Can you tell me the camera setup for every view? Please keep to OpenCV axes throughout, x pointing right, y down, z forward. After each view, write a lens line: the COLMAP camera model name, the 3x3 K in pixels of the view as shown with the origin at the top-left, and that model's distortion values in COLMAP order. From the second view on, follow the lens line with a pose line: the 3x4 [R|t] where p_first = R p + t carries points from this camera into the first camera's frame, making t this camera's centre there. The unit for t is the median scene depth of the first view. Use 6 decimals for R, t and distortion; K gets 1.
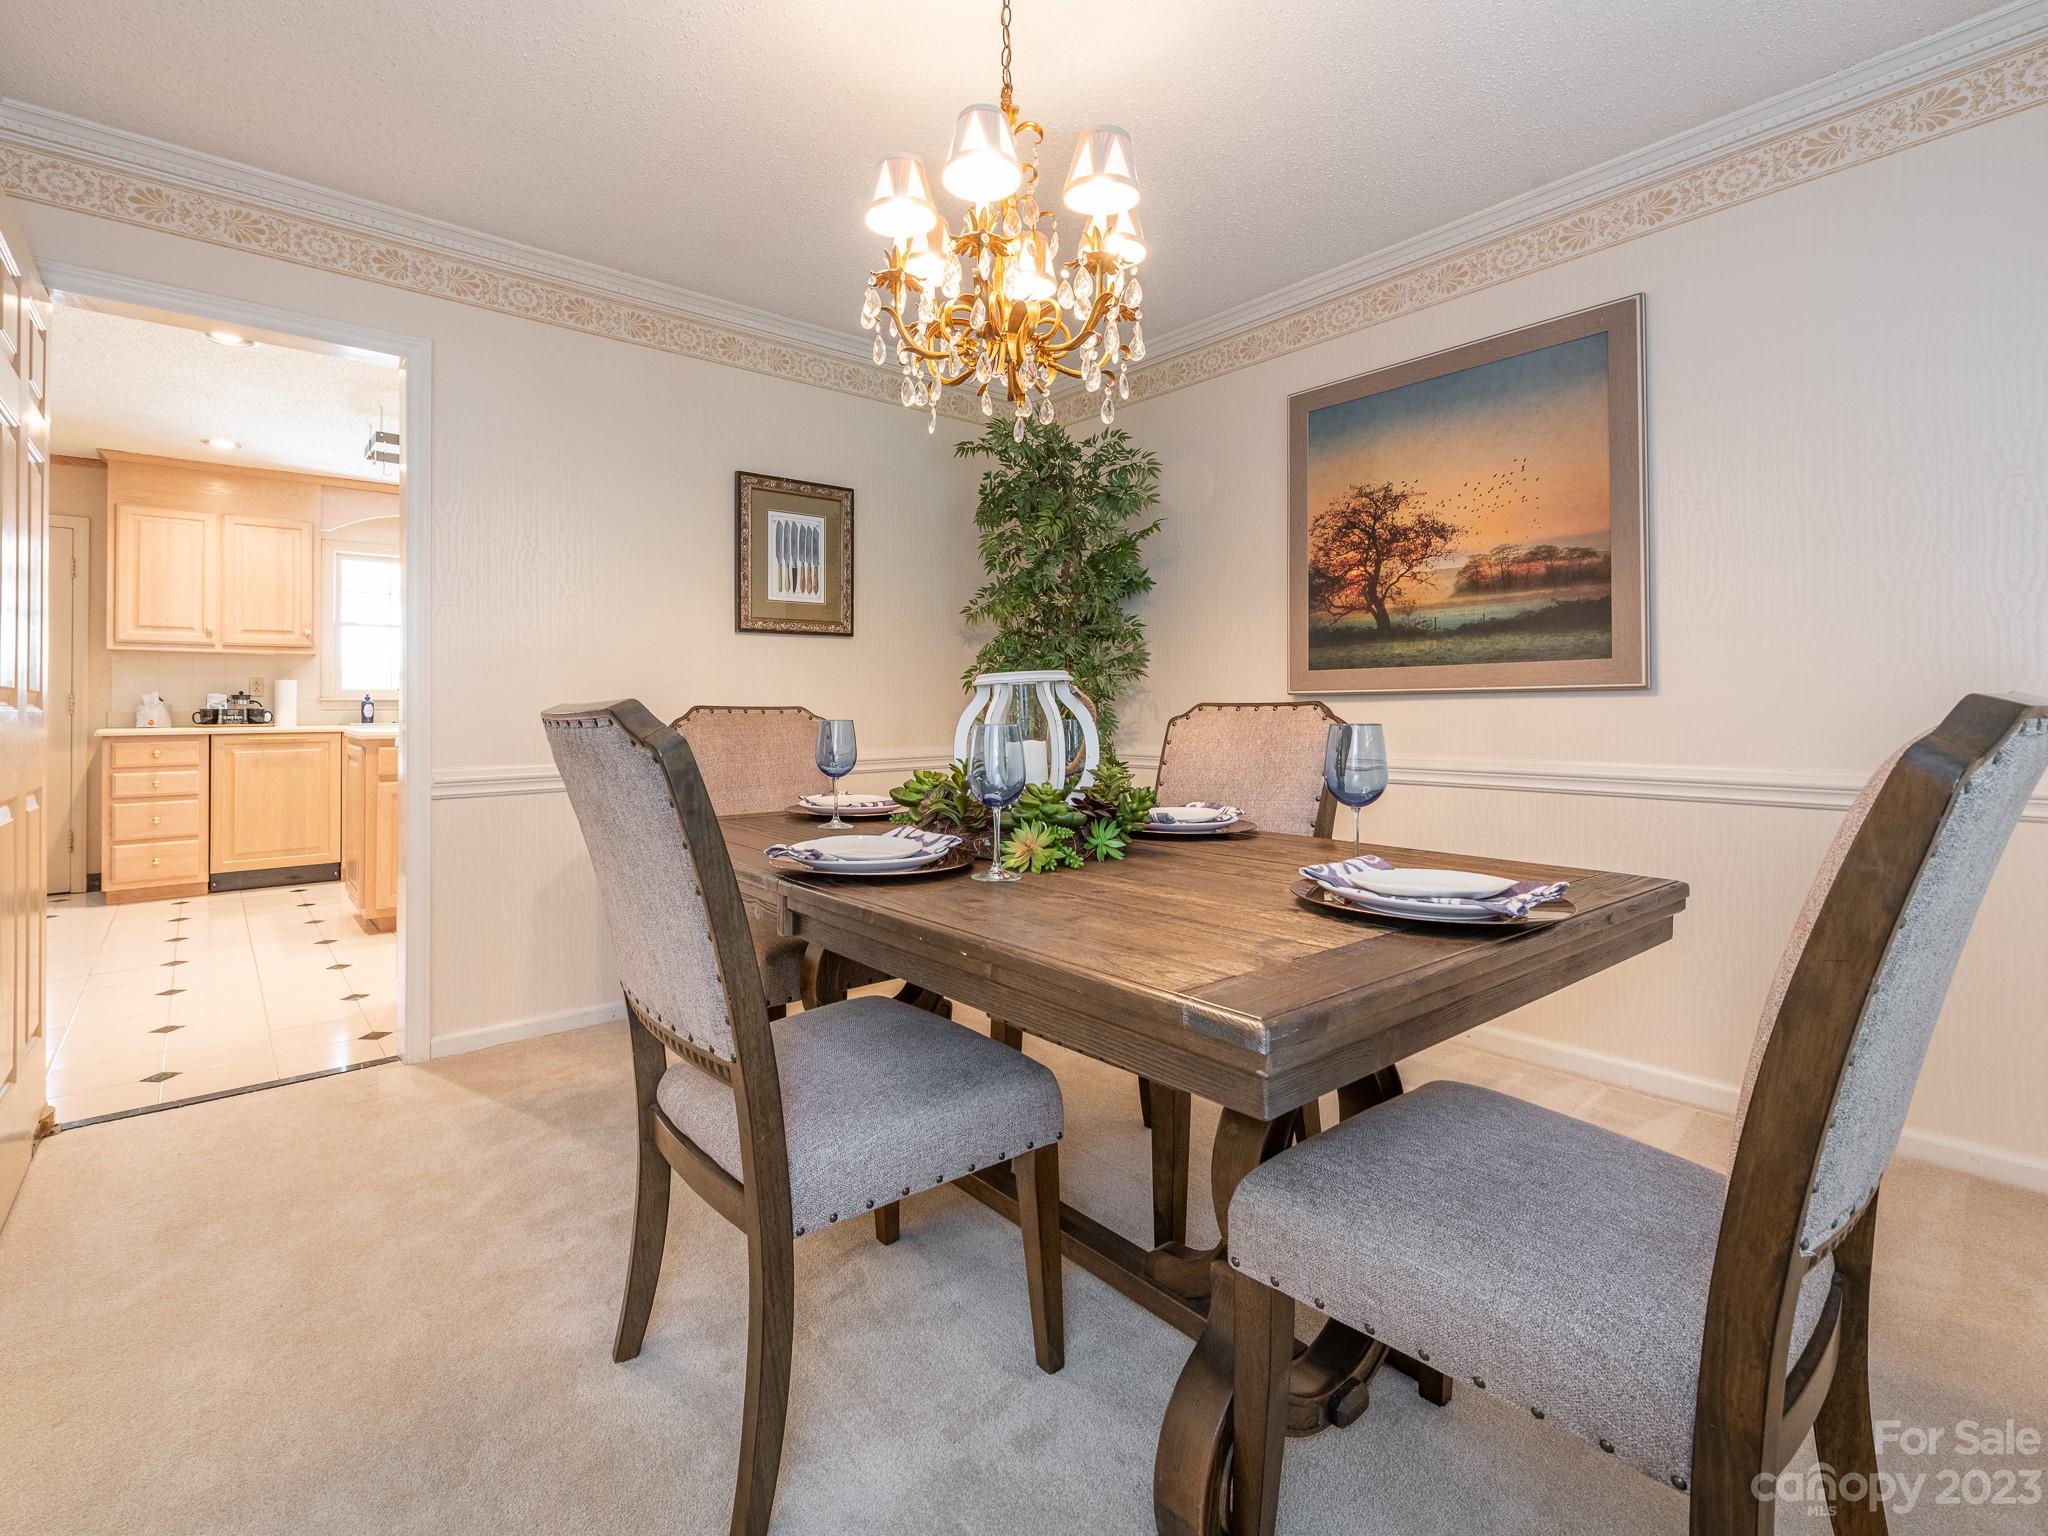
lens RADIAL K [[946.5, 0, 1024.8], [0, 946.5, 696.3], [0, 0, 1]] dist [0.000507, 0.000139]
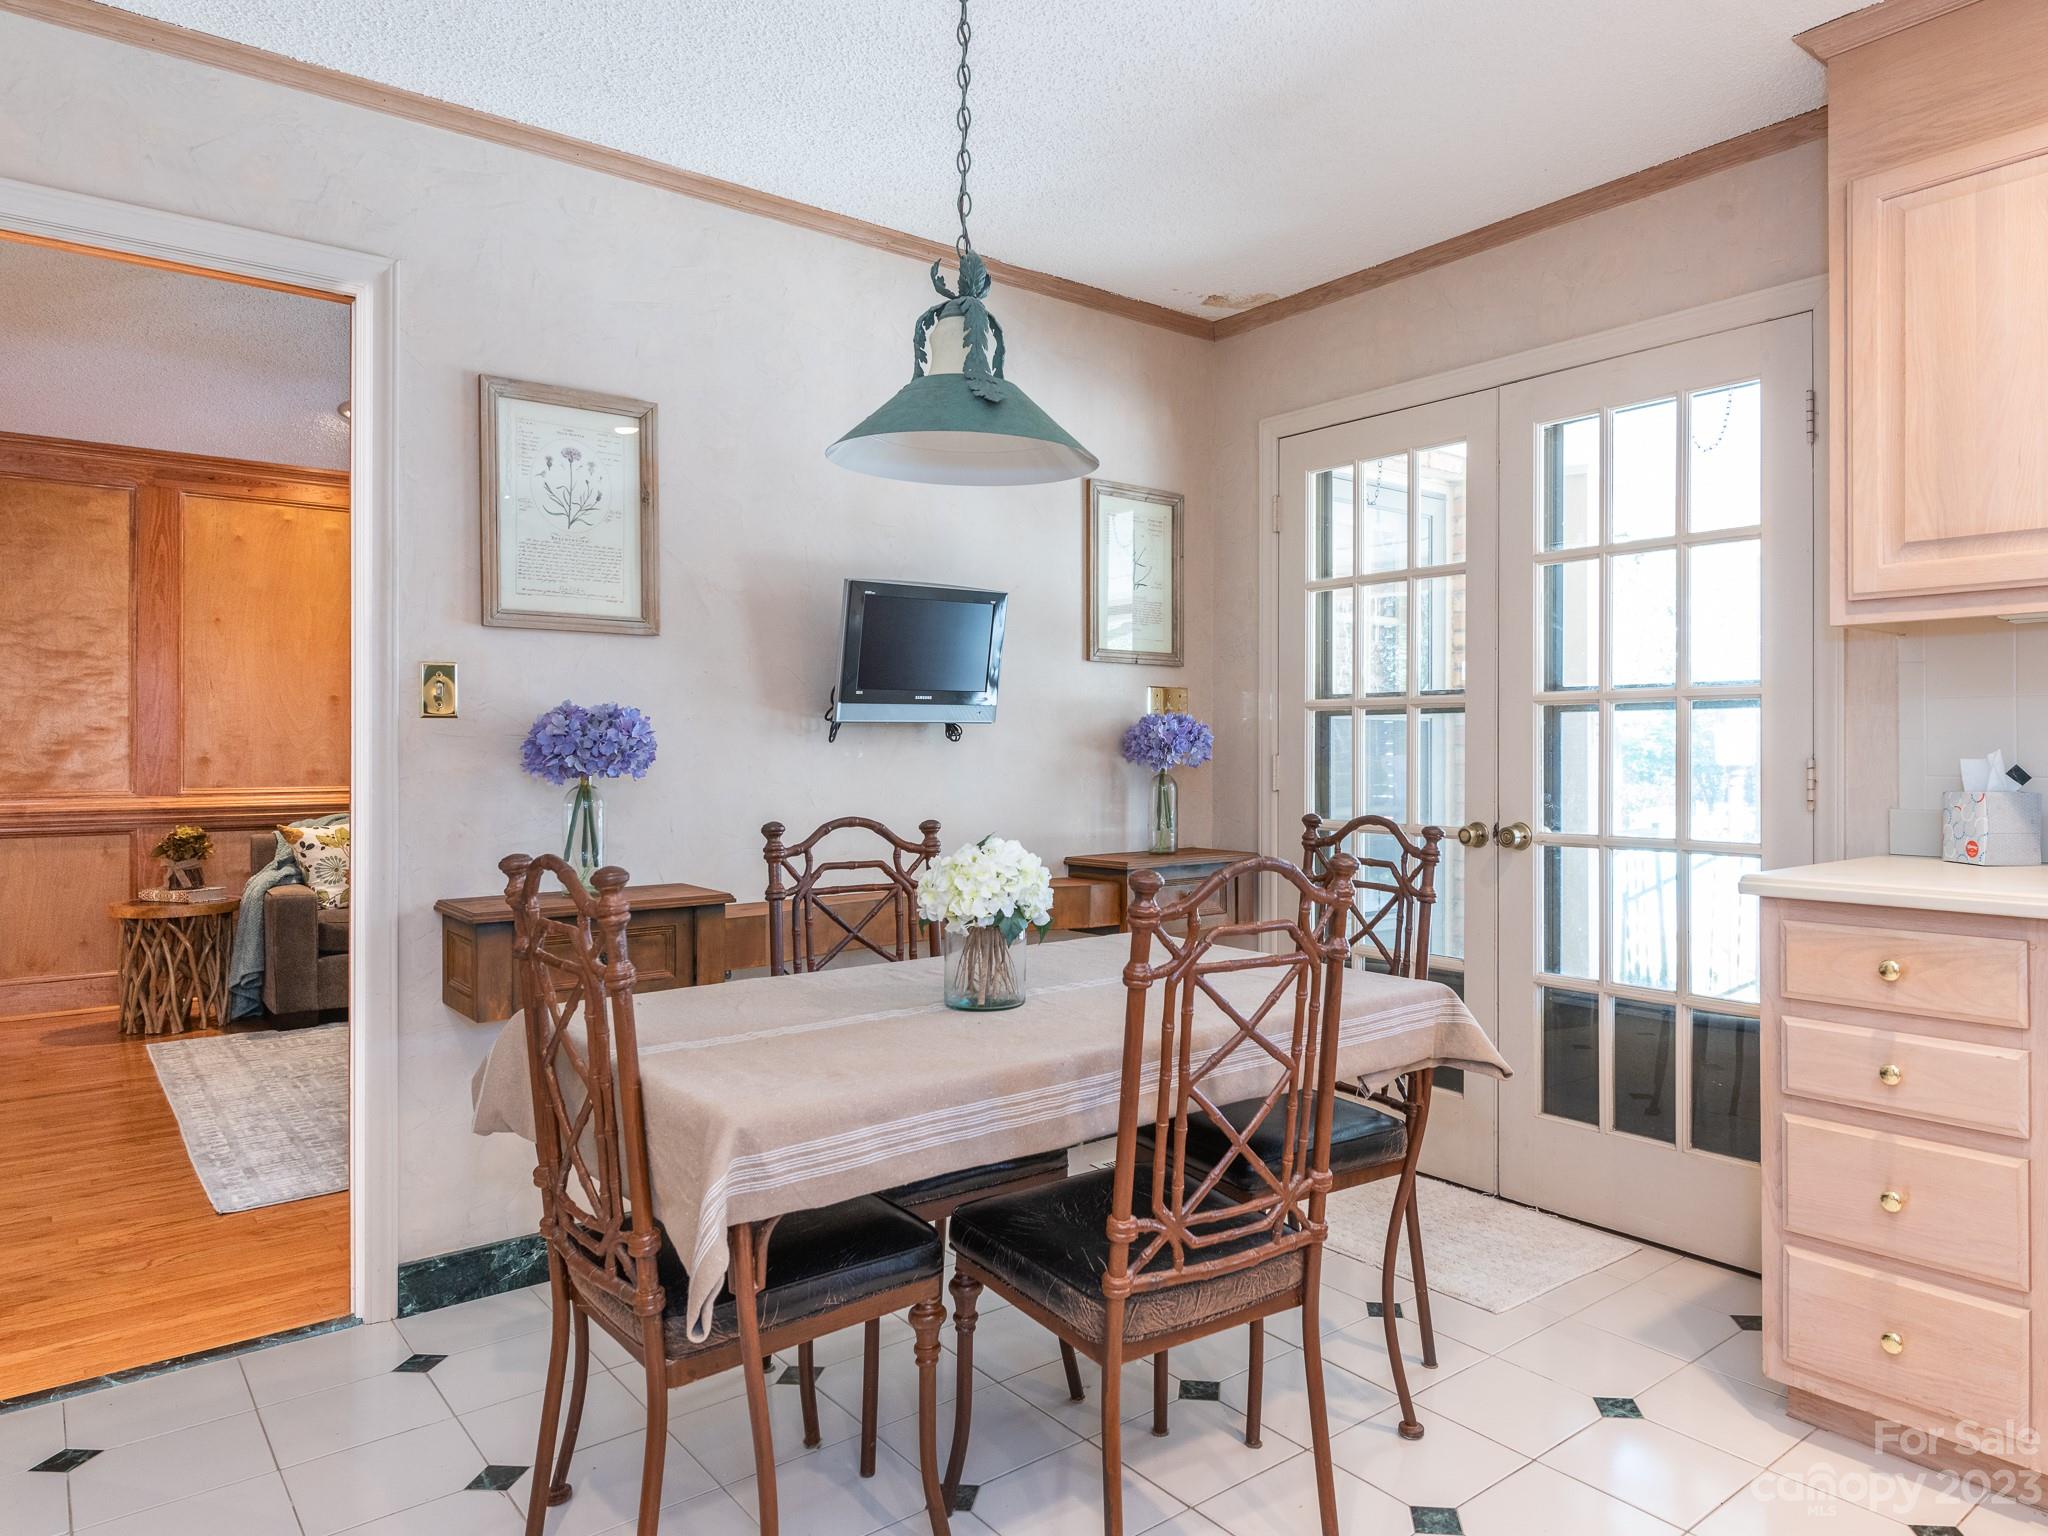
lens RADIAL K [[1302.3, 0, 1024.0], [0, 1302.3, 768.0], [0, 0, 1]] dist [-0.039803, -0.000473]
pose [[-0.039460, 0.012628, -0.999141, -0.658958], [0.012736, 0.999845, 0.012134, -0.011726], [0.999140, -0.012247, -0.039614, 0.954228]]
